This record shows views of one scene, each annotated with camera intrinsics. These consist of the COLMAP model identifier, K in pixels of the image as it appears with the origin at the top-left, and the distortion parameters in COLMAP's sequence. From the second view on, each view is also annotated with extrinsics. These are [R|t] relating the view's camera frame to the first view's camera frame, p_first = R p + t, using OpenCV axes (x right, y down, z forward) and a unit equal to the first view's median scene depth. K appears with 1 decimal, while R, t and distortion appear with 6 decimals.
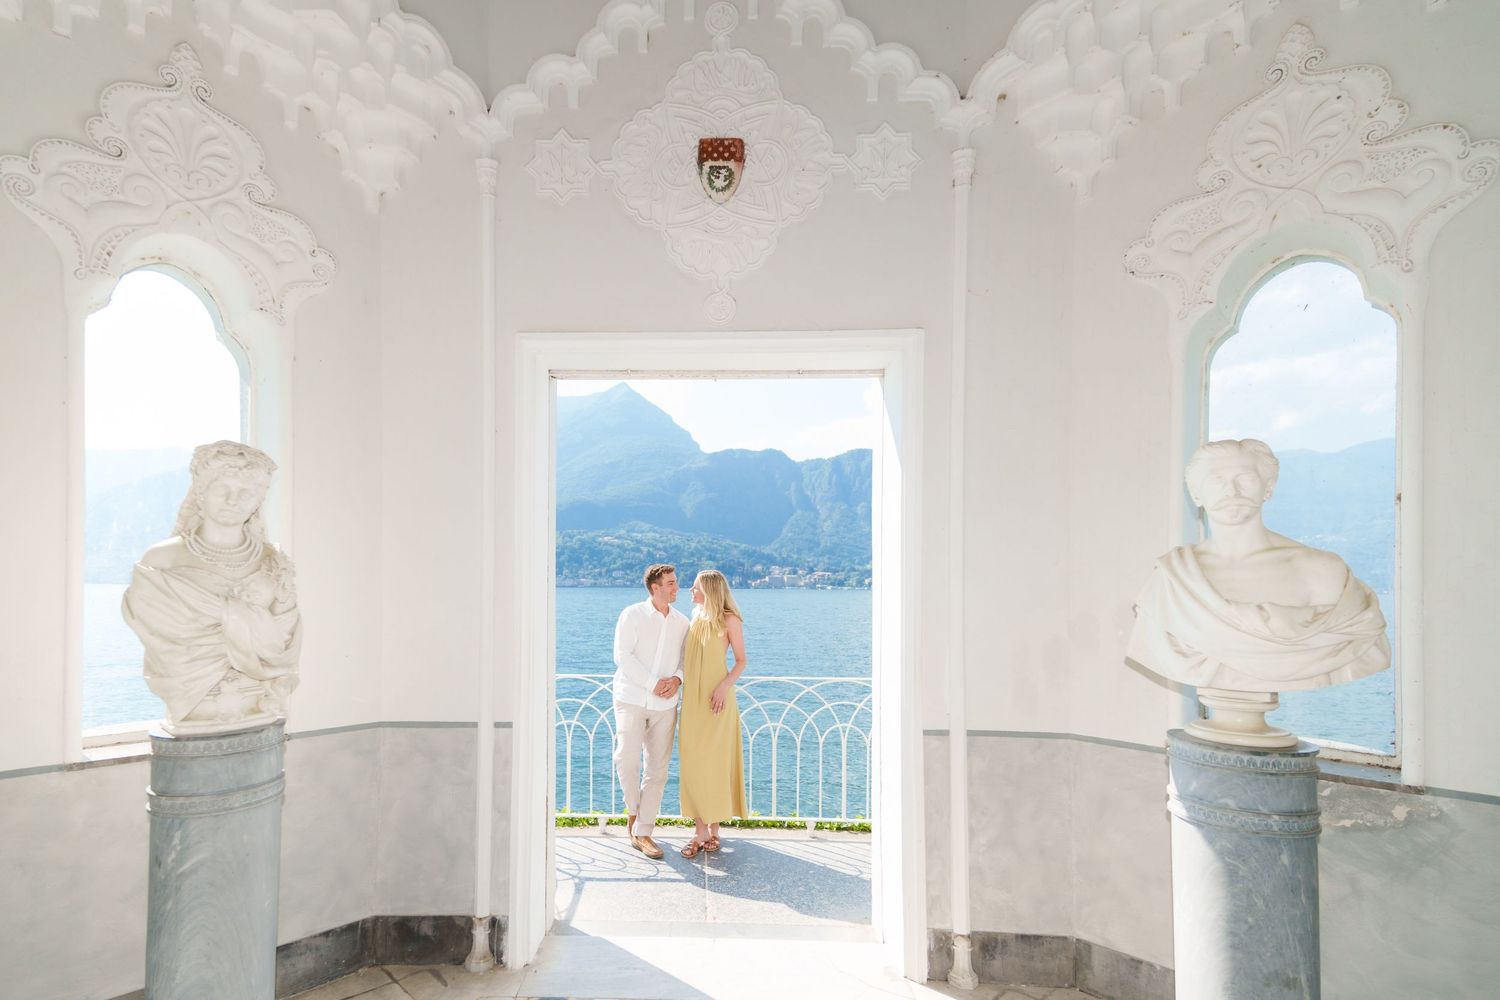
lens RADIAL K [[819.7, 0, 667.7], [0, 819.7, 607.0], [0, 0, 1]] dist [0.061947, -0.035627]
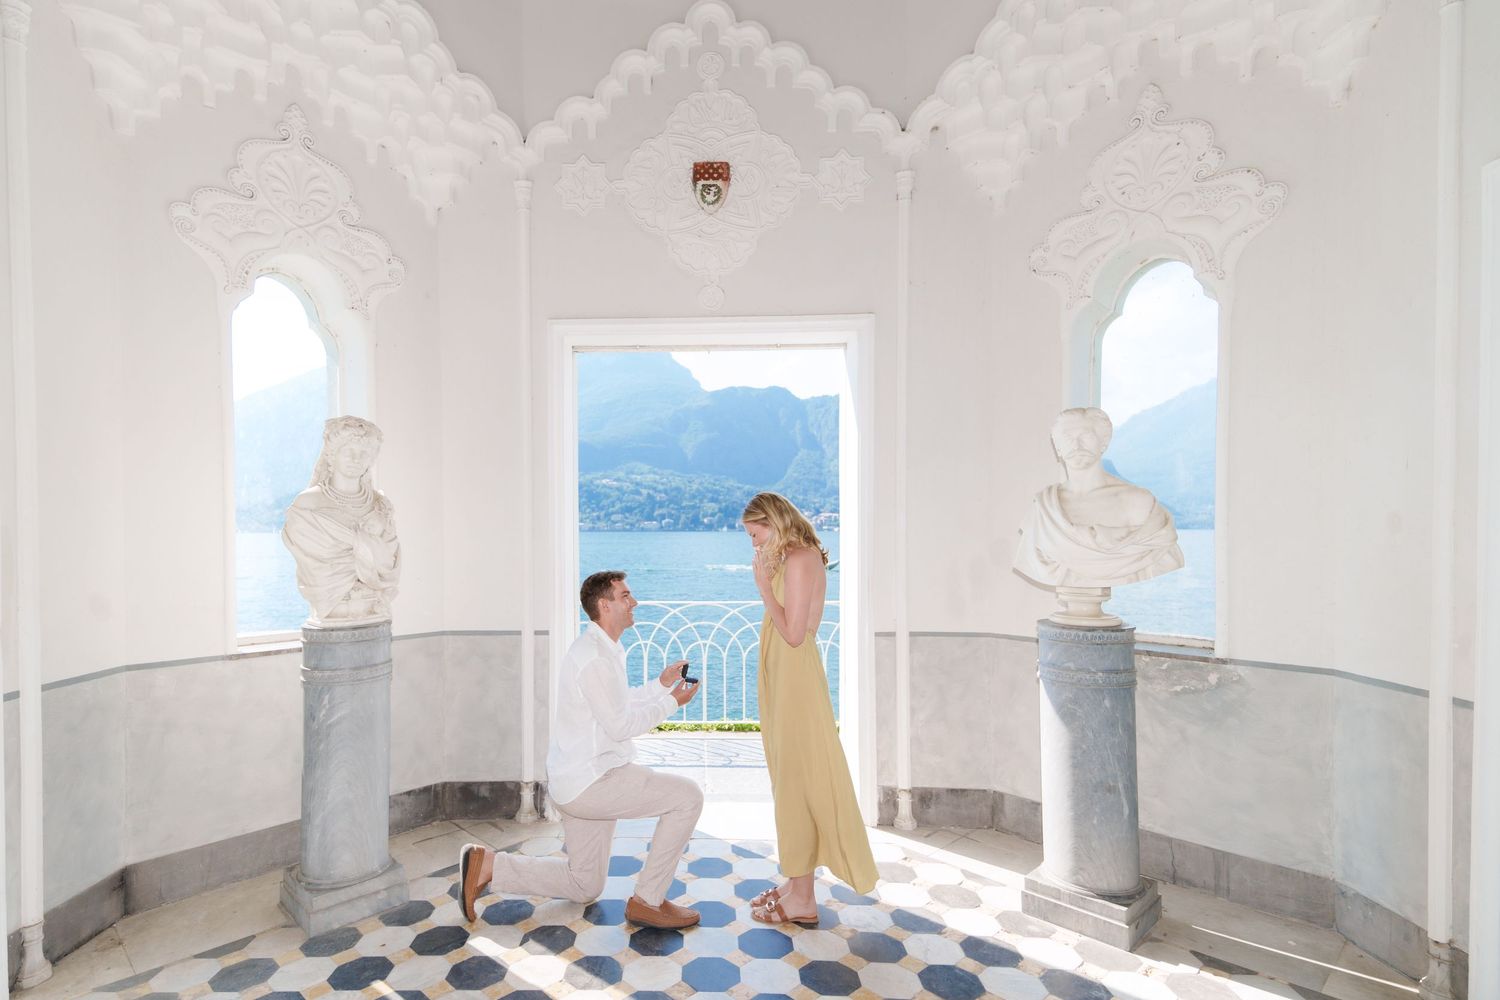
lens RADIAL K [[881.7, 0, 666.9], [0, 881.7, 544.6], [0, 0, 1]] dist [0.049776, -0.020839]
pose [[0.999950, -0.009839, -0.001941, -0.005384], [0.009818, 0.999898, -0.010356, 0.026089], [0.002042, 0.010337, 0.999944, -0.361918]]
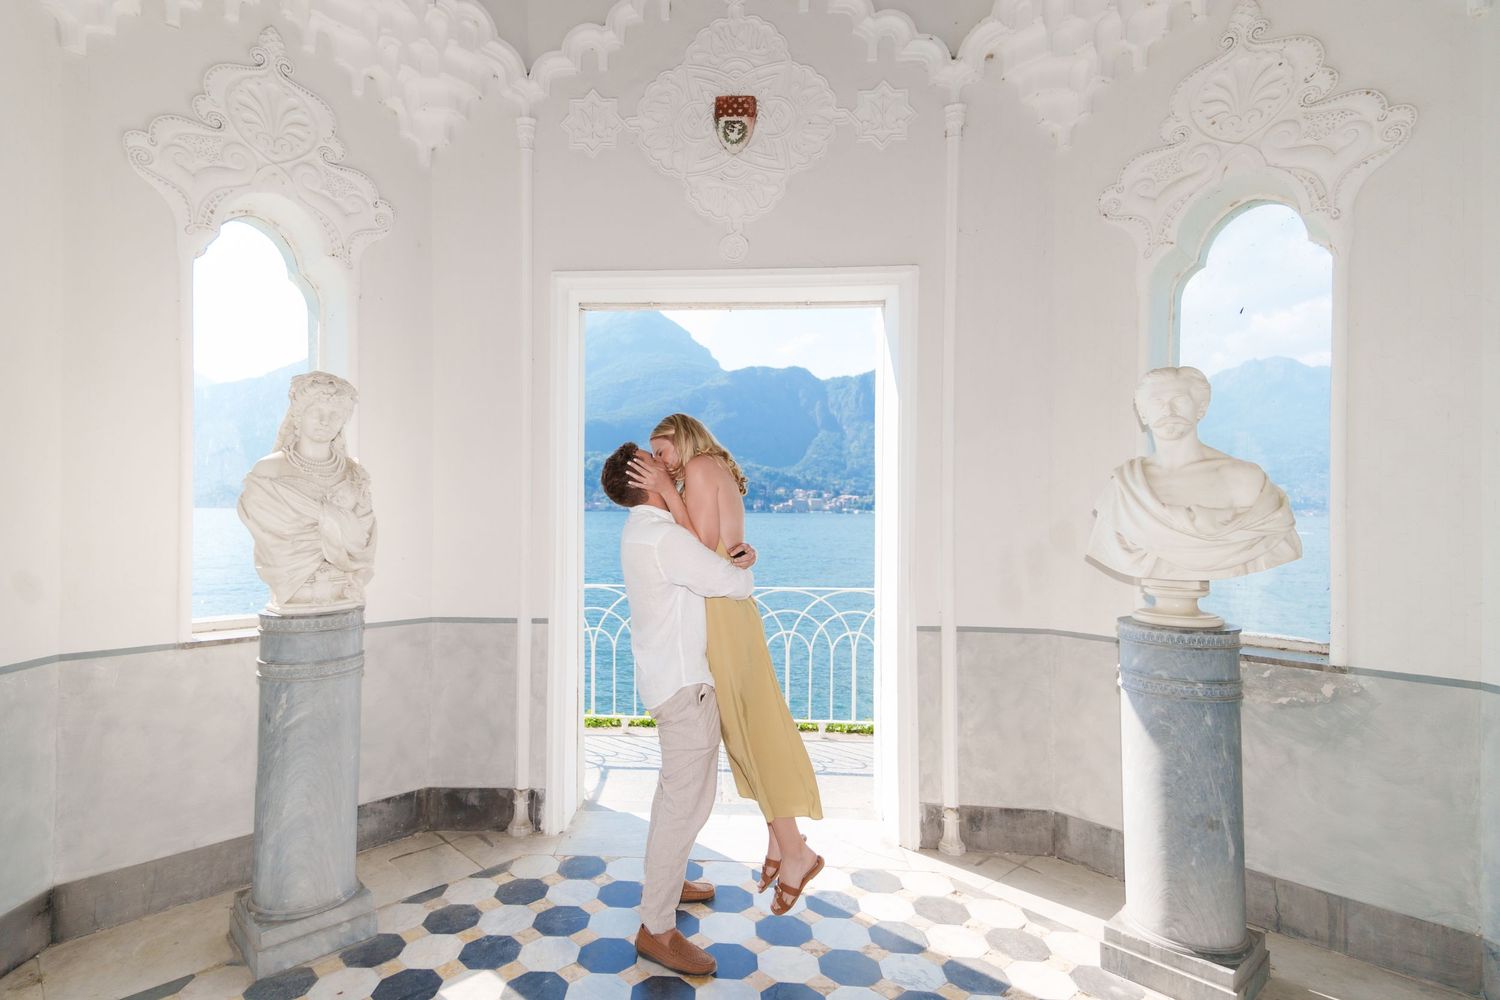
lens RADIAL K [[876.0, 0, 660.0], [0, 876.0, 520.4], [0, 0, 1]] dist [0.065482, -0.039511]
pose [[0.999576, 0.001161, -0.029099, -0.001961], [-0.001623, 0.999873, -0.015878, 0.026574], [0.029077, 0.015919, 0.999450, -0.200839]]
